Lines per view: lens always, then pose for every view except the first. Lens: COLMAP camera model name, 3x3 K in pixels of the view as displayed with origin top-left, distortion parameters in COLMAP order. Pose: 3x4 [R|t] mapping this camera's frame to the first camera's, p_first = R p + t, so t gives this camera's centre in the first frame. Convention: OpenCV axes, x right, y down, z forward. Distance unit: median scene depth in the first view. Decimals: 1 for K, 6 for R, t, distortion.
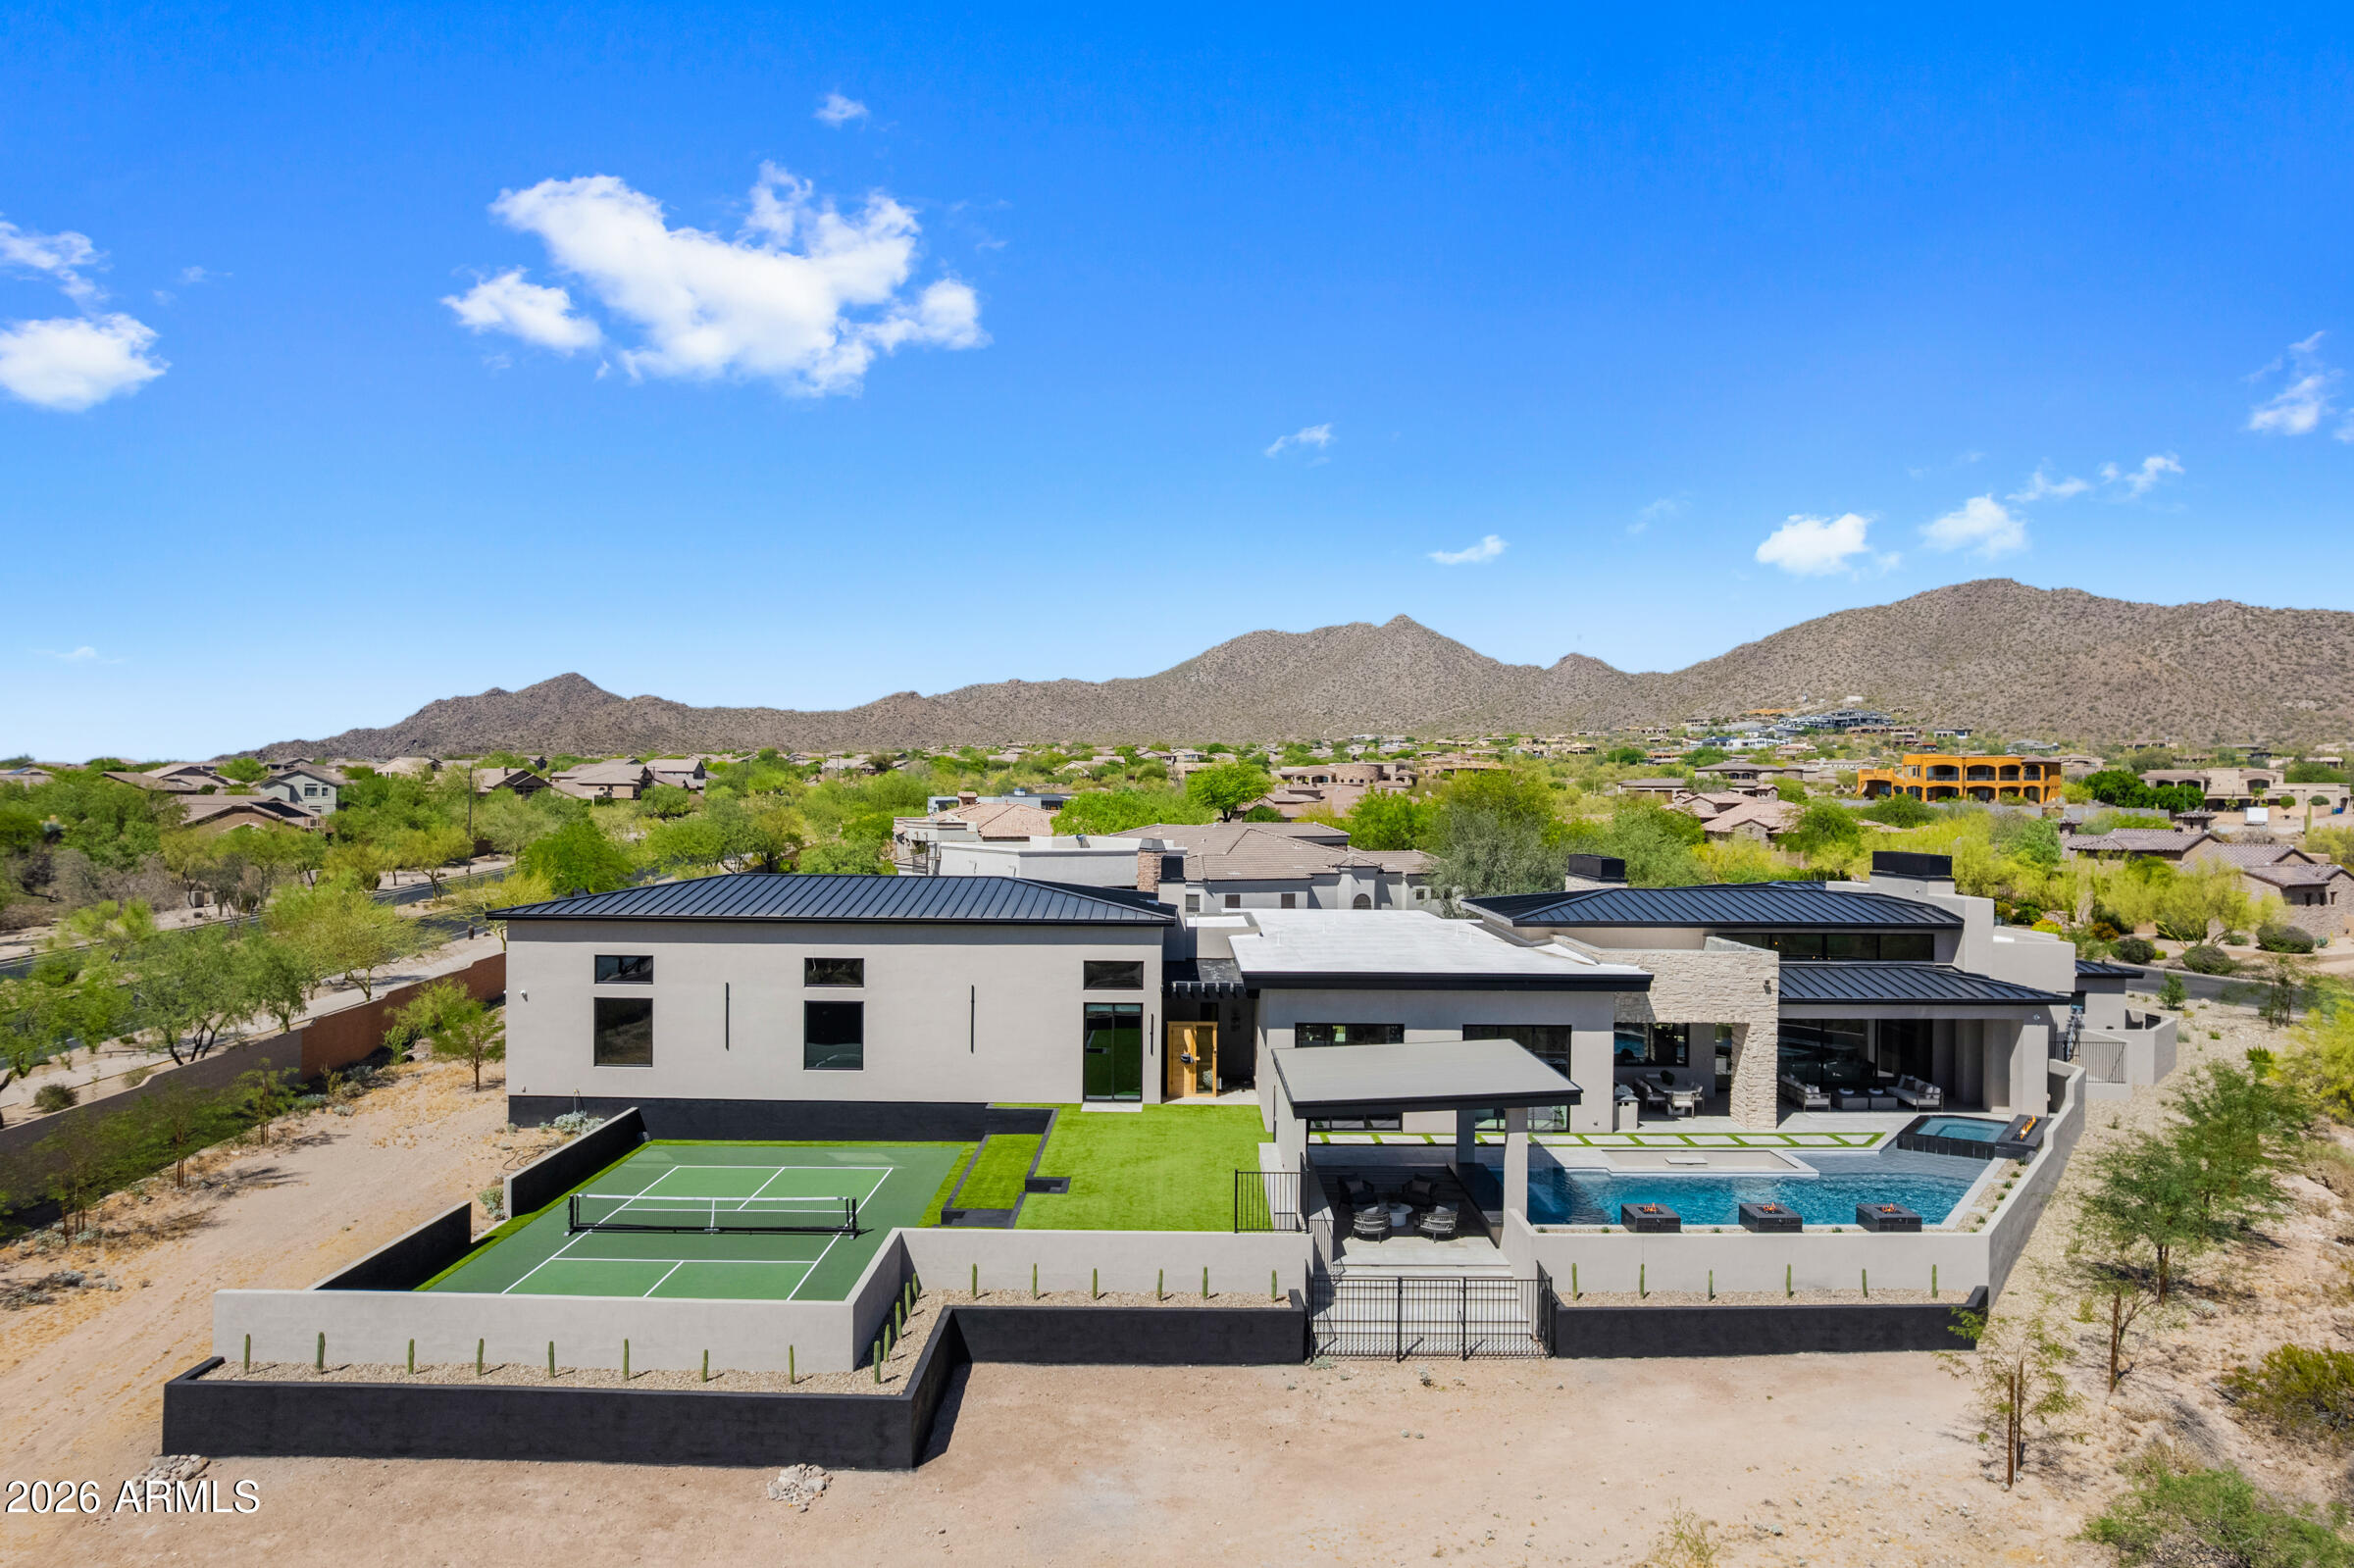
lens RADIAL K [[1527.0, 0, 1175.4], [0, 1527.0, 801.3], [0, 0, 1]] dist [-0.076477, 0.068402]
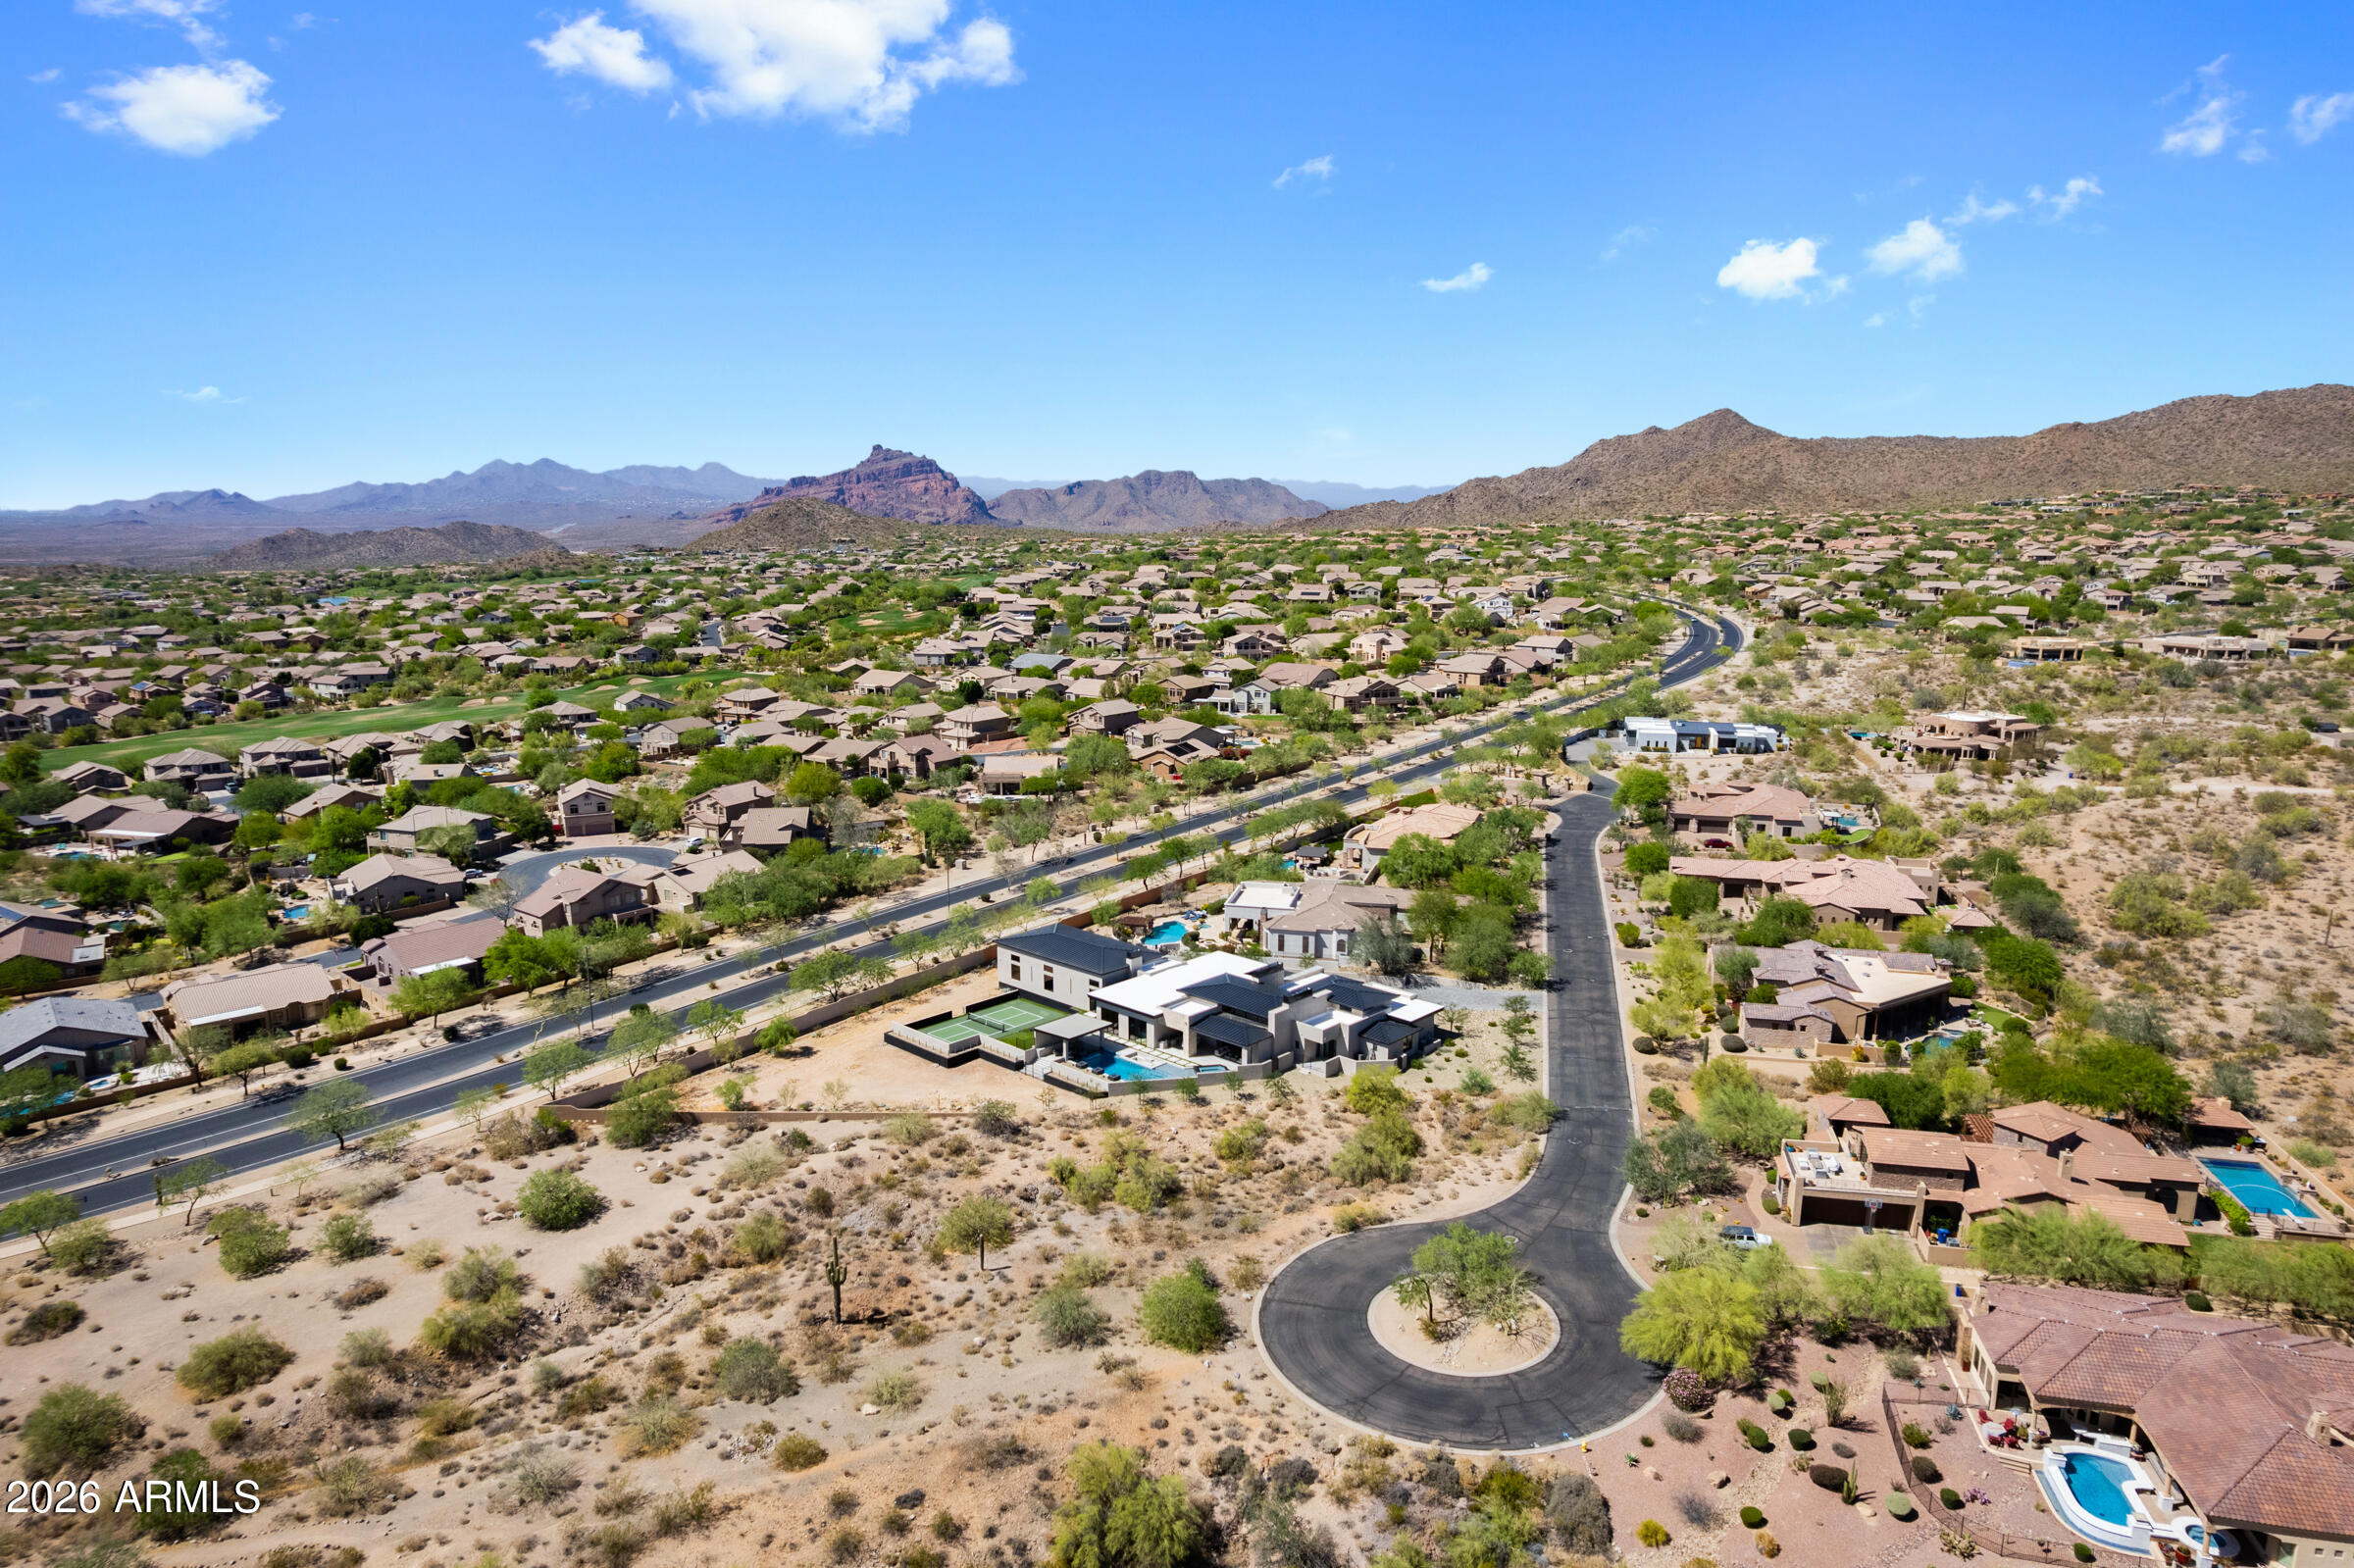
lens RADIAL K [[1488.1, 0, 1168.9], [0, 1488.1, 783.8], [0, 0, 1]] dist [-0.040602, -0.000341]
pose [[0.728692, 0.118205, -0.674563, 0.460575], [0.006161, 0.983820, 0.179052, -0.189869], [0.684814, -0.134630, 0.716173, -0.278636]]
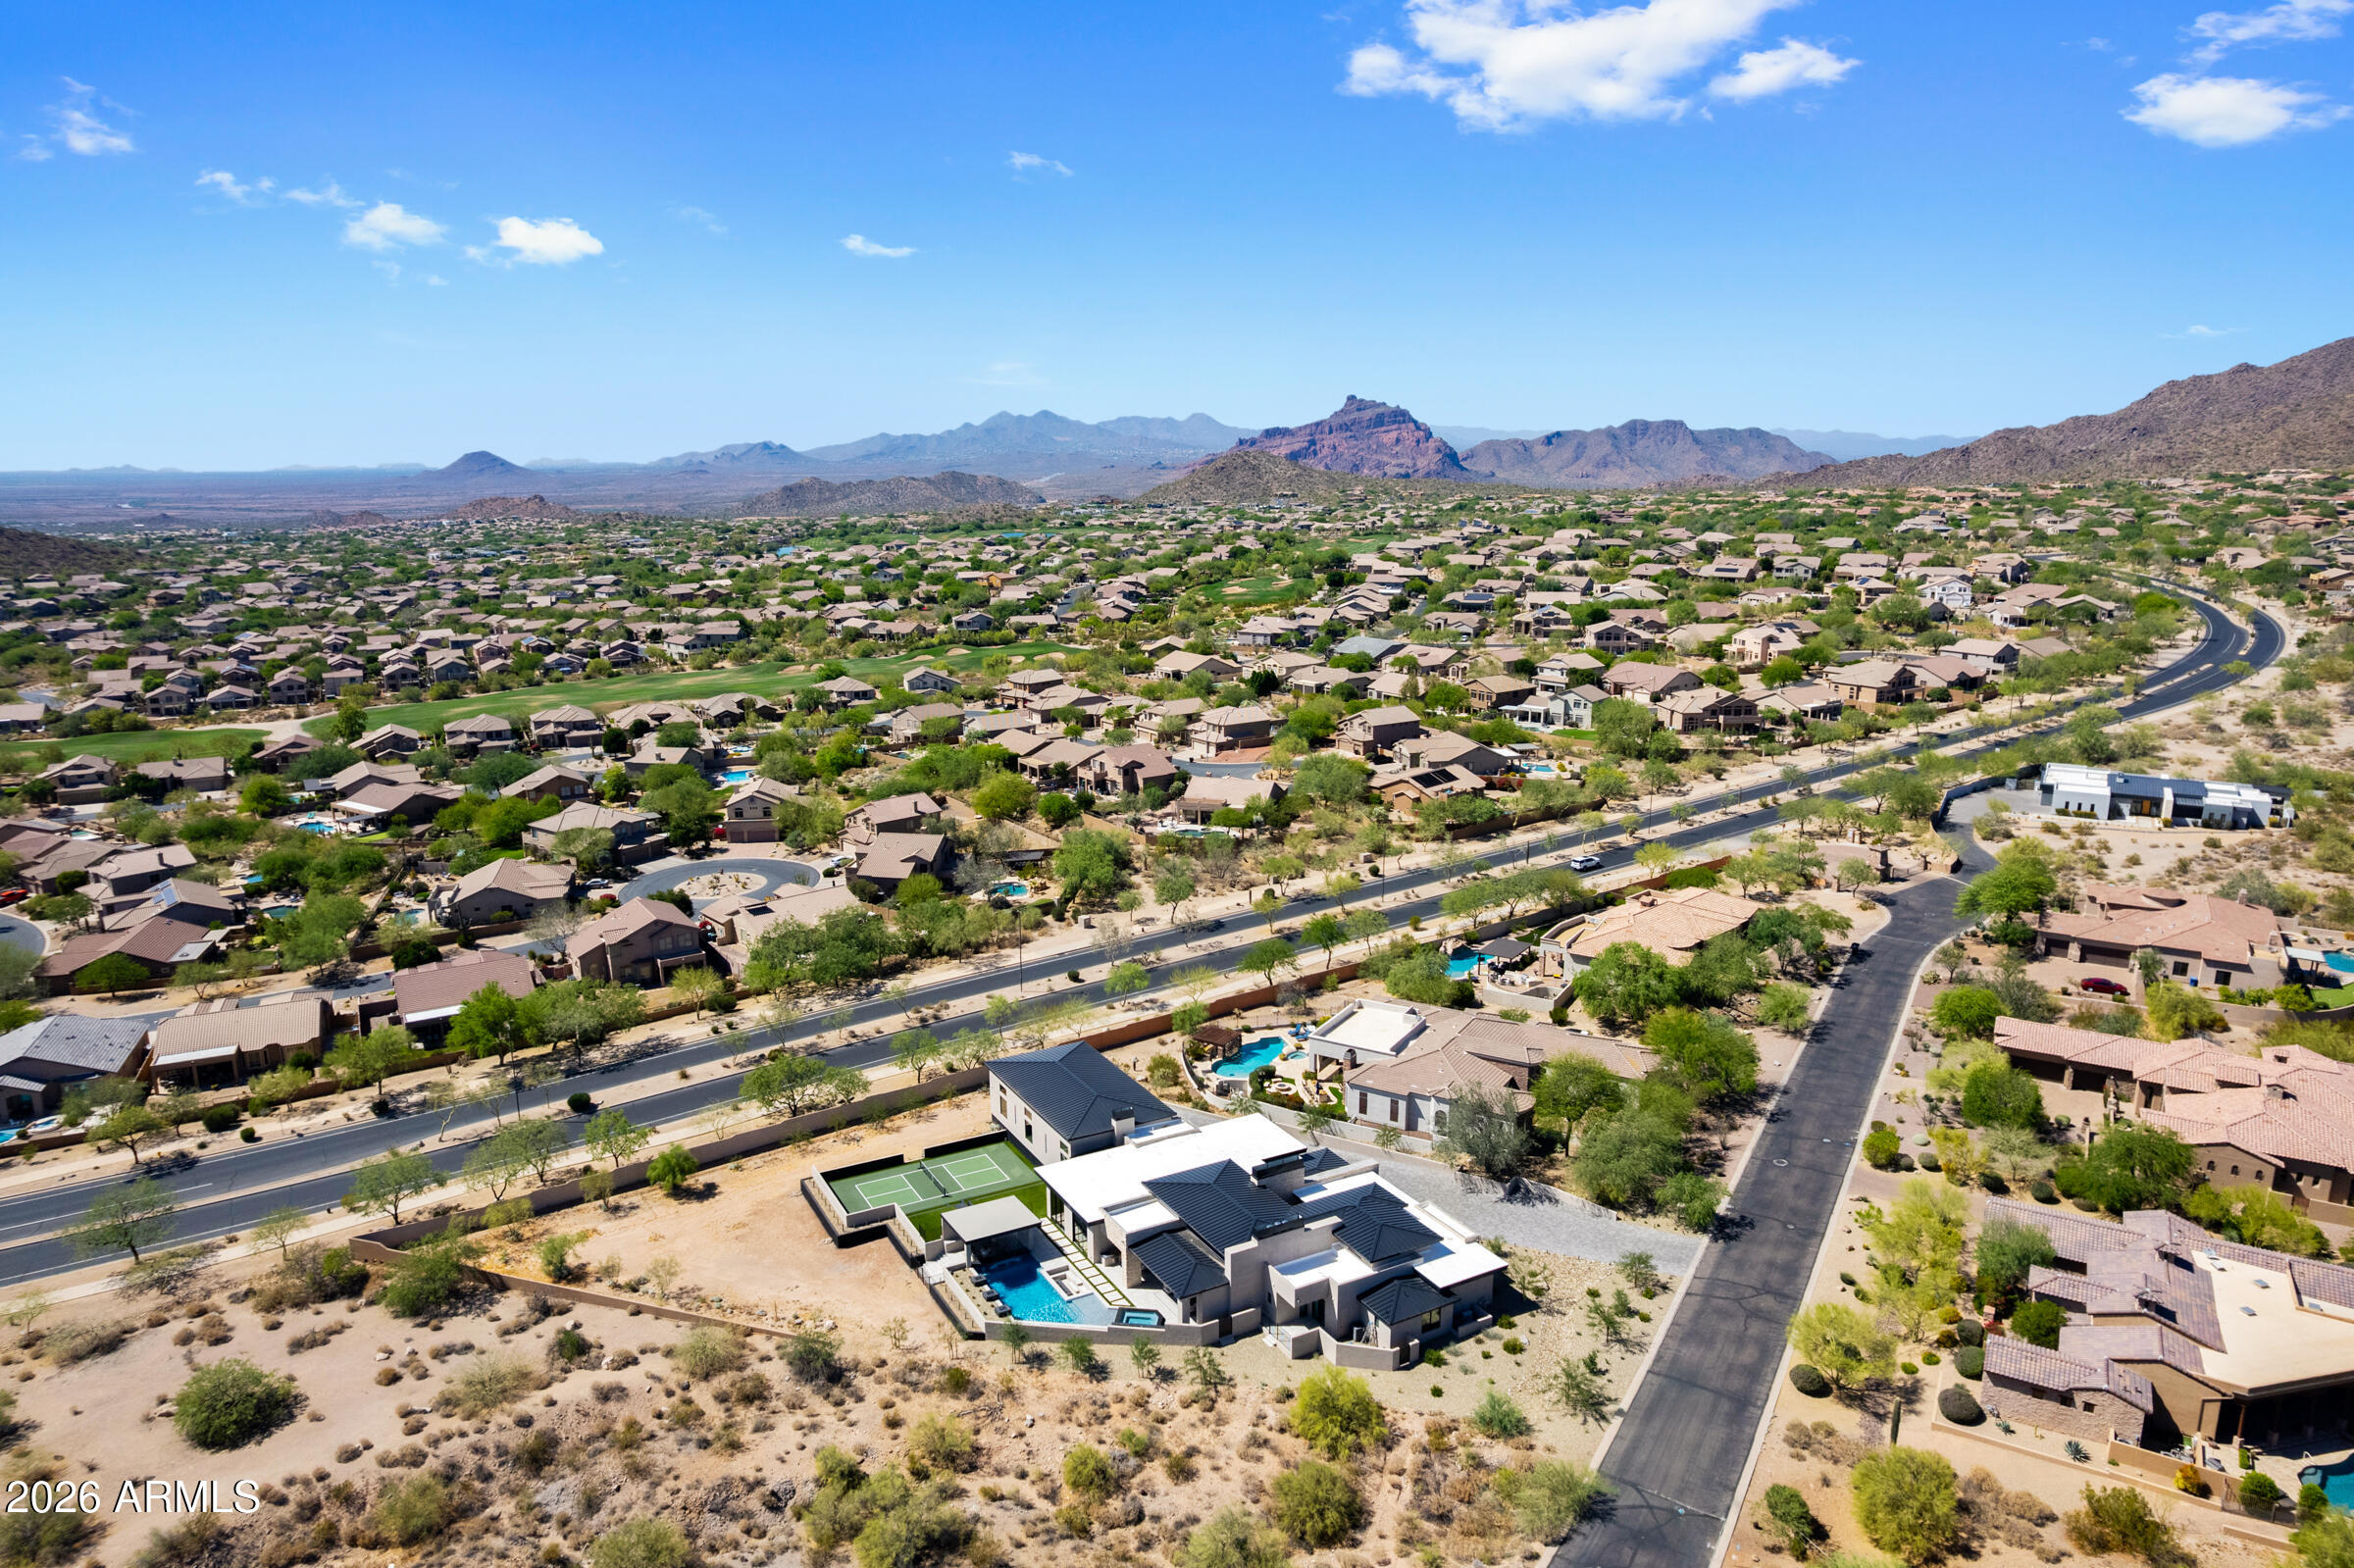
lens RADIAL K [[1504.5, 0, 1176.3], [0, 1504.5, 793.1], [0, 0, 1]] dist [-0.076041, 0.069498]
pose [[0.489103, 0.181420, -0.853150, 0.424613], [0.008204, 0.977130, 0.212487, -0.206890], [0.872187, -0.110927, 0.476429, -0.028619]]
